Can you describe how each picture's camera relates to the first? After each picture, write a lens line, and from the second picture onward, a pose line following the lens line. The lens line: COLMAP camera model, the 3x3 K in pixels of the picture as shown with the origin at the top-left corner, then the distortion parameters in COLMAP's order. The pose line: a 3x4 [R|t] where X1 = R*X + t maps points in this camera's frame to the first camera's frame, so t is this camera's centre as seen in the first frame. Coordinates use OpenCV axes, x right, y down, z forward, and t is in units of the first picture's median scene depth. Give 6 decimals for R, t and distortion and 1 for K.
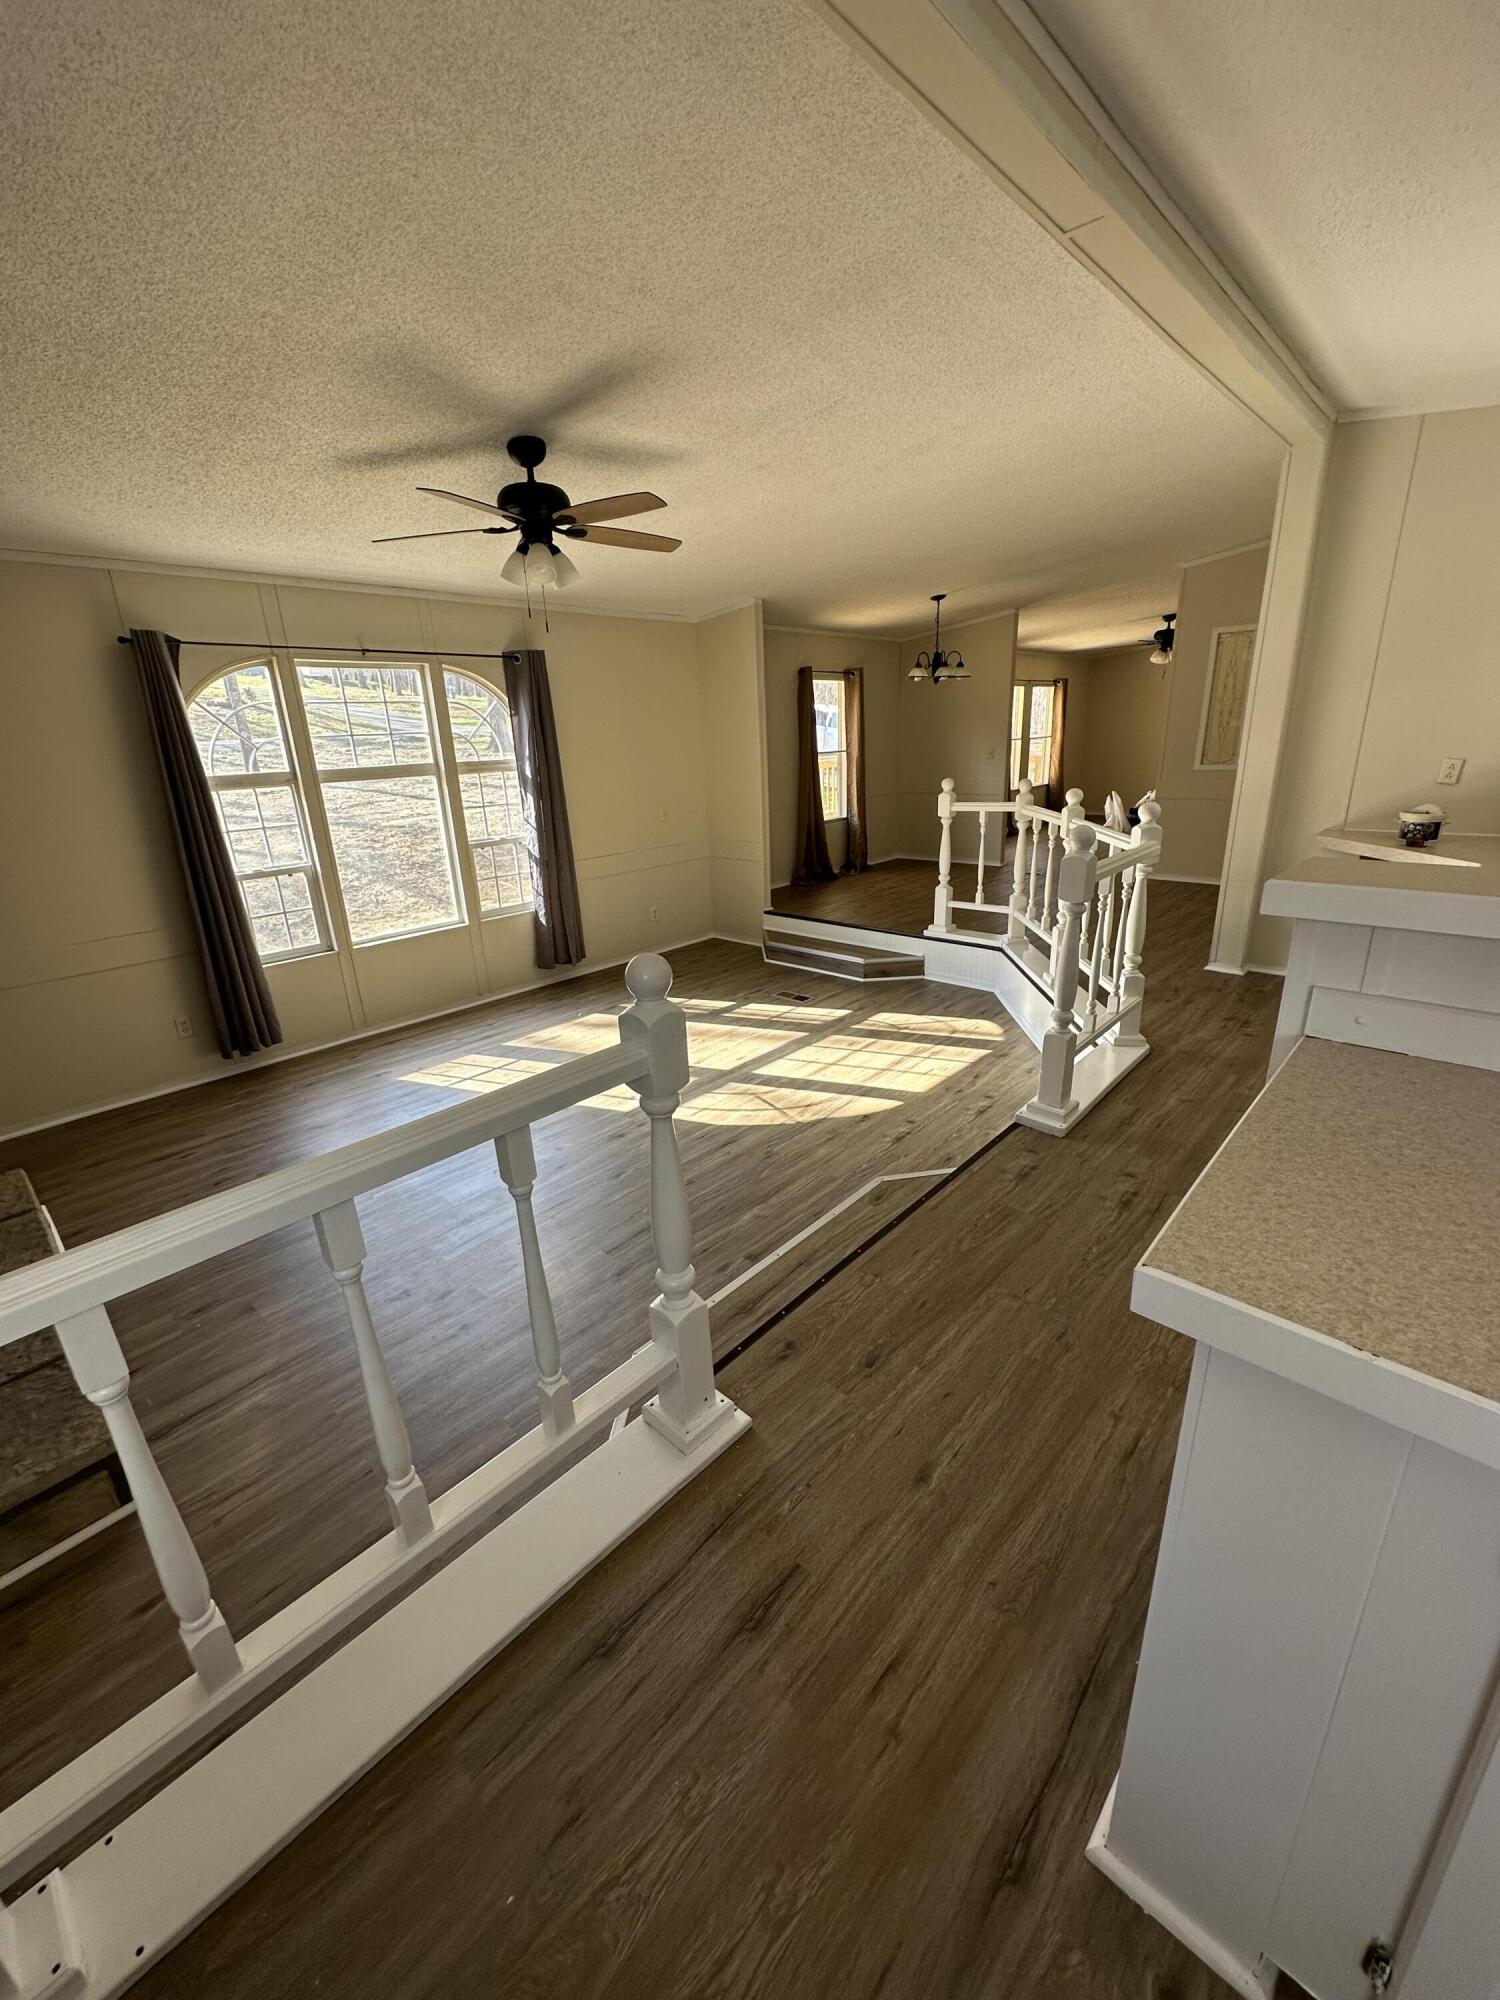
lens RADIAL K [[799.4, 0, 750.0], [0, 799.4, 1000.0], [0, 0, 1]] dist [0.001042, 0.000258]
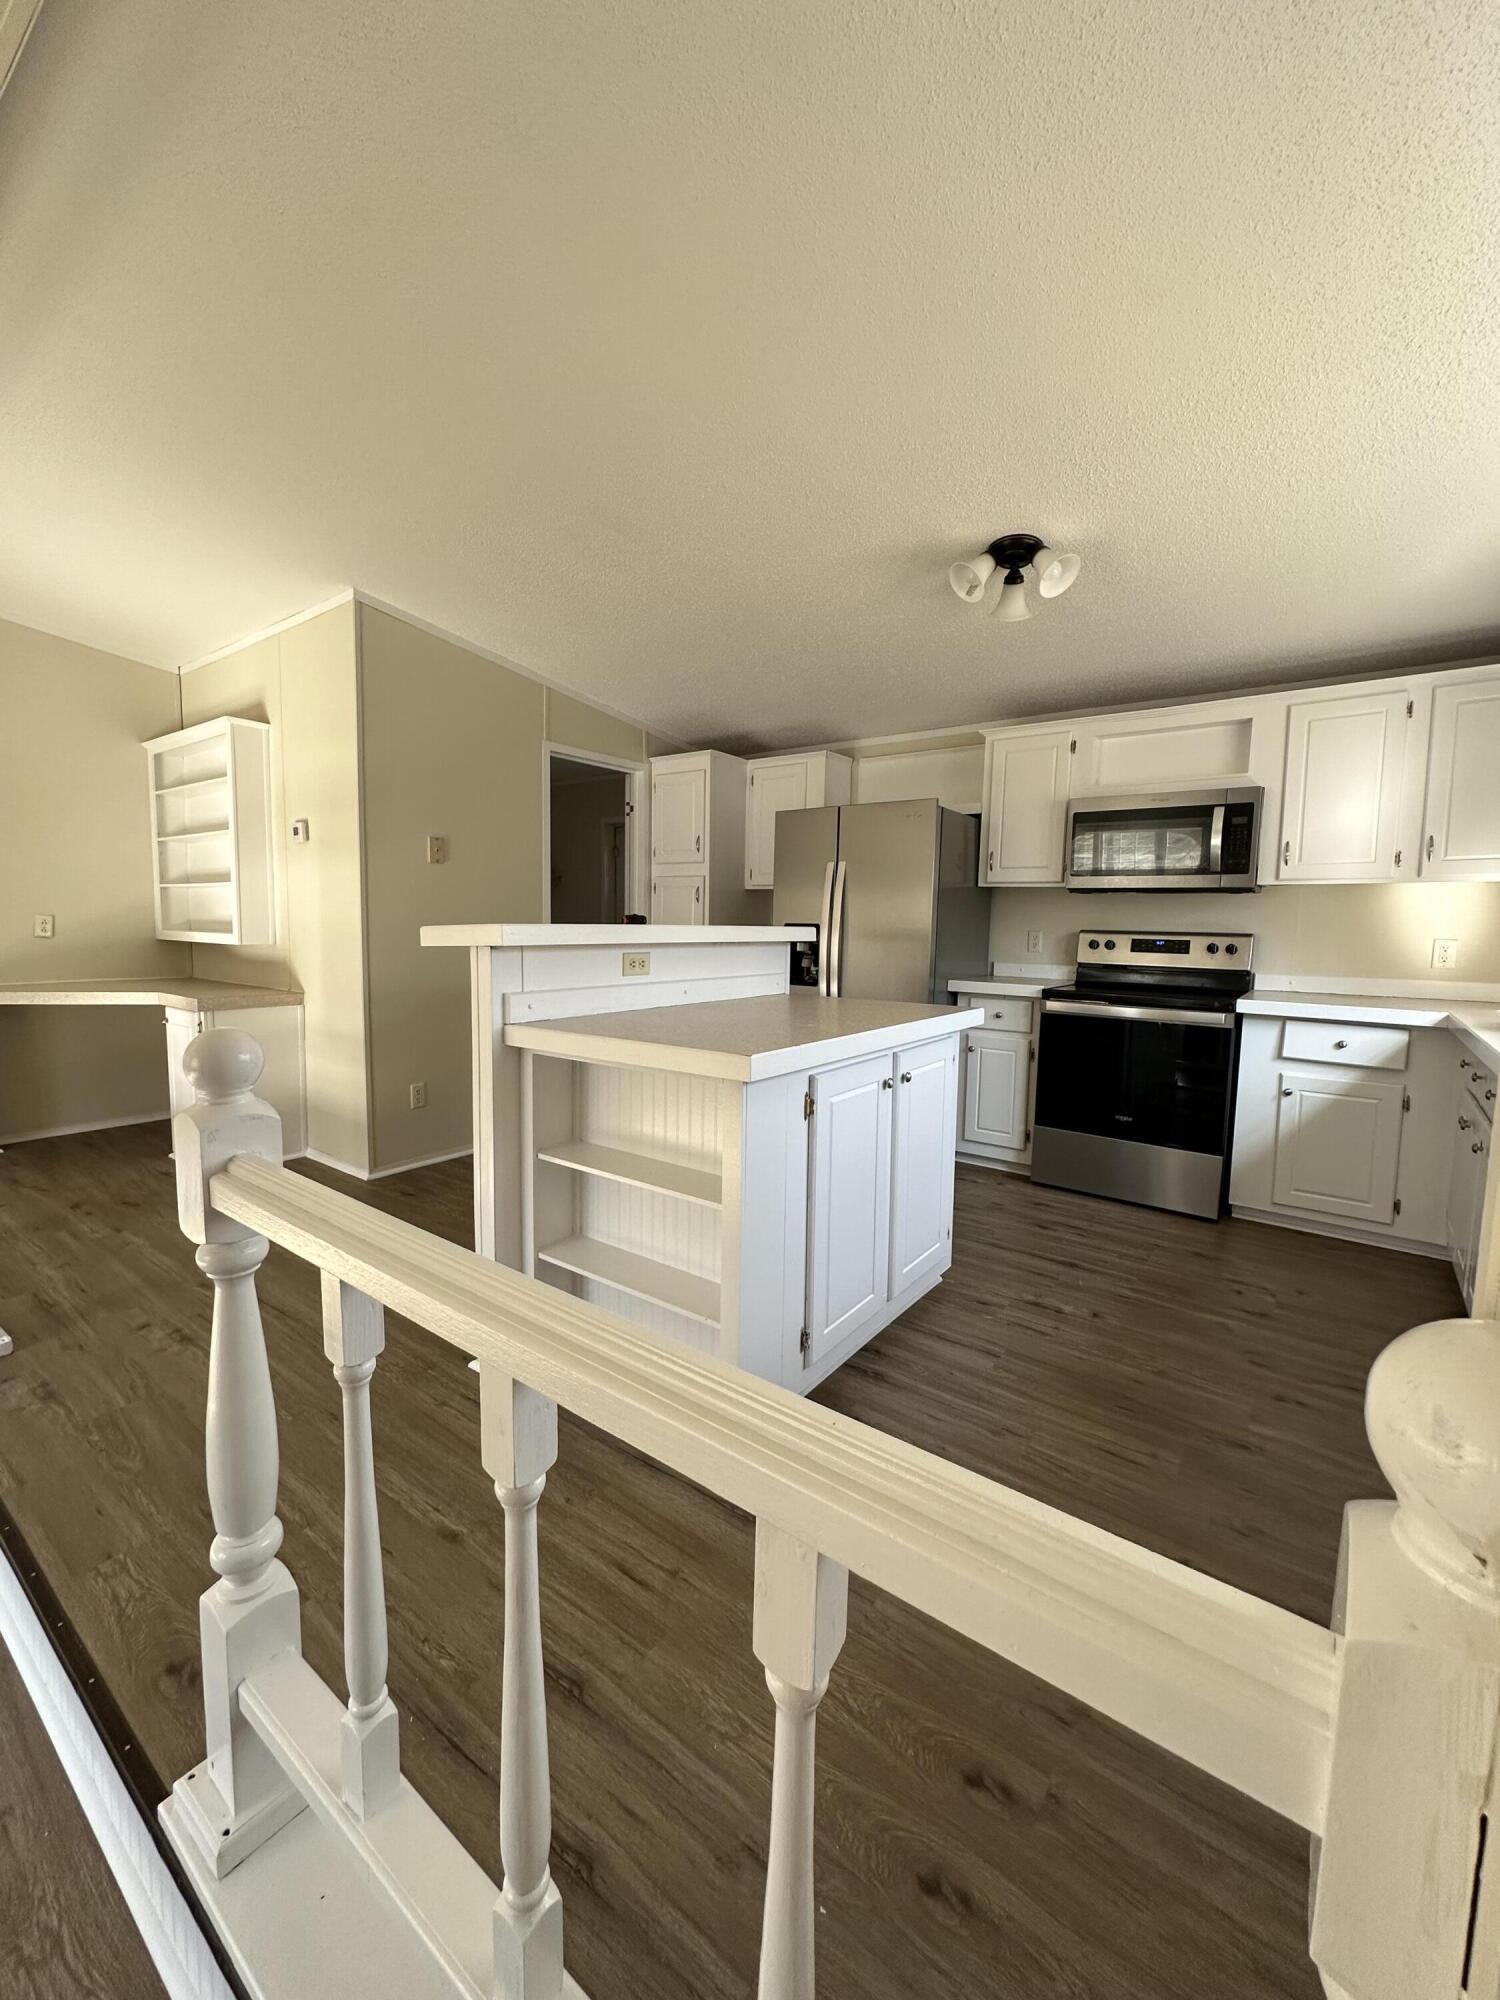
lens RADIAL K [[799.4, 0, 750.0], [0, 799.4, 1000.0], [0, 0, 1]] dist [0.001042, 0.000258]
pose [[-0.113856, -0.064655, 0.991391, -0.688275], [0.307056, 0.946734, 0.097006, -0.005544], [-0.944856, 0.315458, -0.087939, 0.491850]]
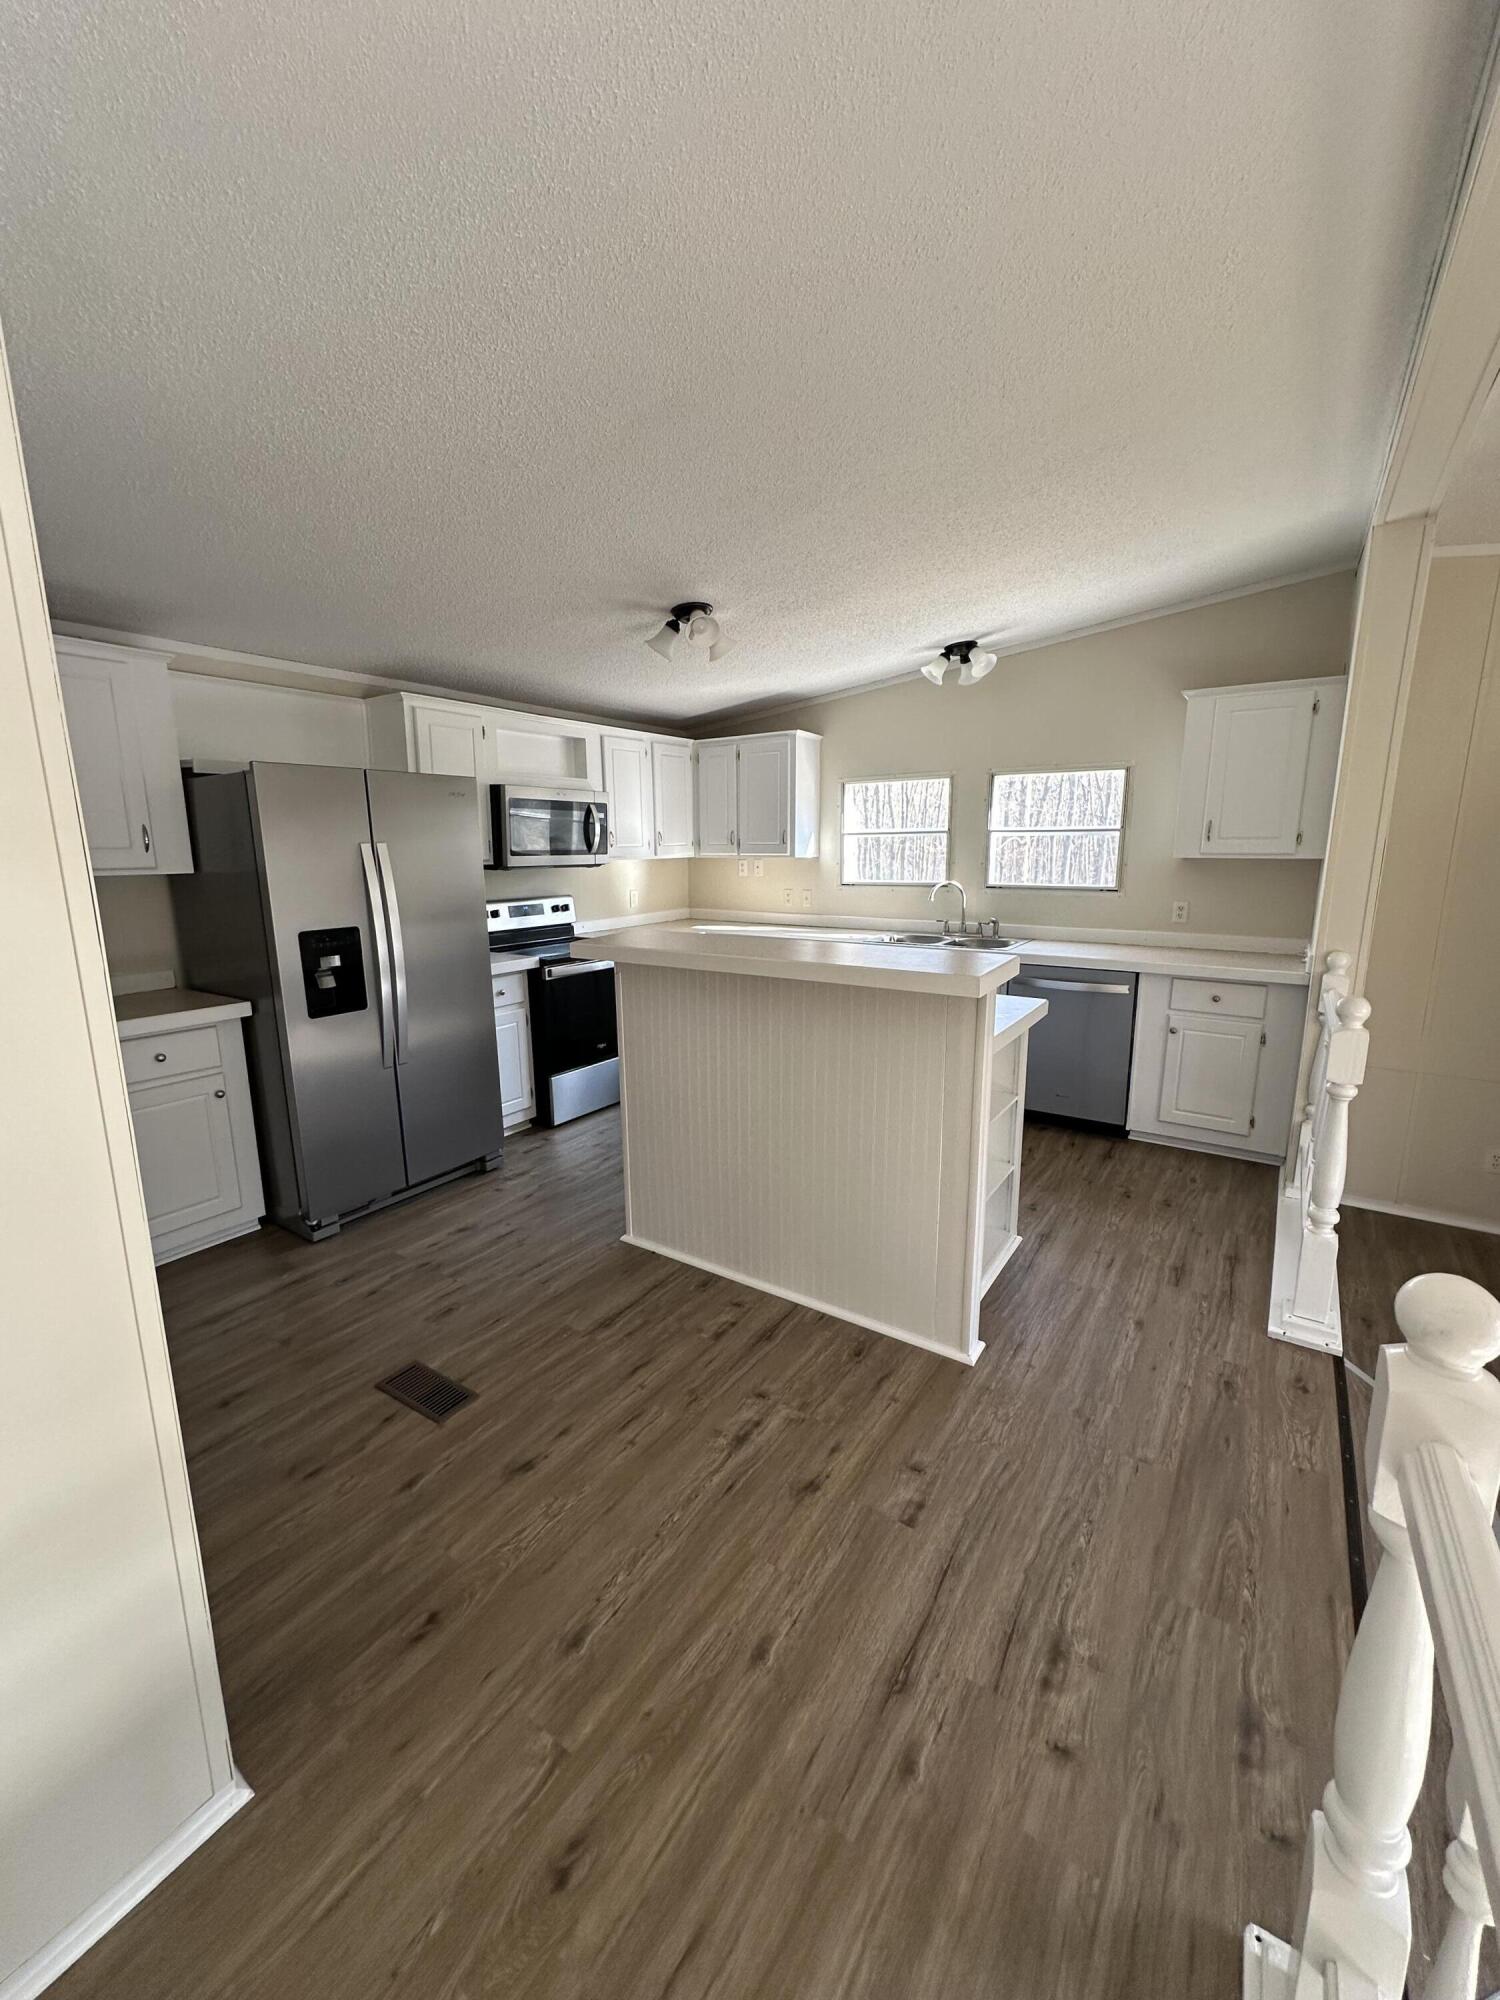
lens RADIAL K [[799.4, 0, 750.0], [0, 799.4, 1000.0], [0, 0, 1]] dist [0.001042, 0.000258]
pose [[-0.986129, 0.071183, -0.149939, 1.072406], [-0.013560, 0.865796, 0.500213, -0.679783], [0.165424, 0.495308, -0.852822, 1.748603]]
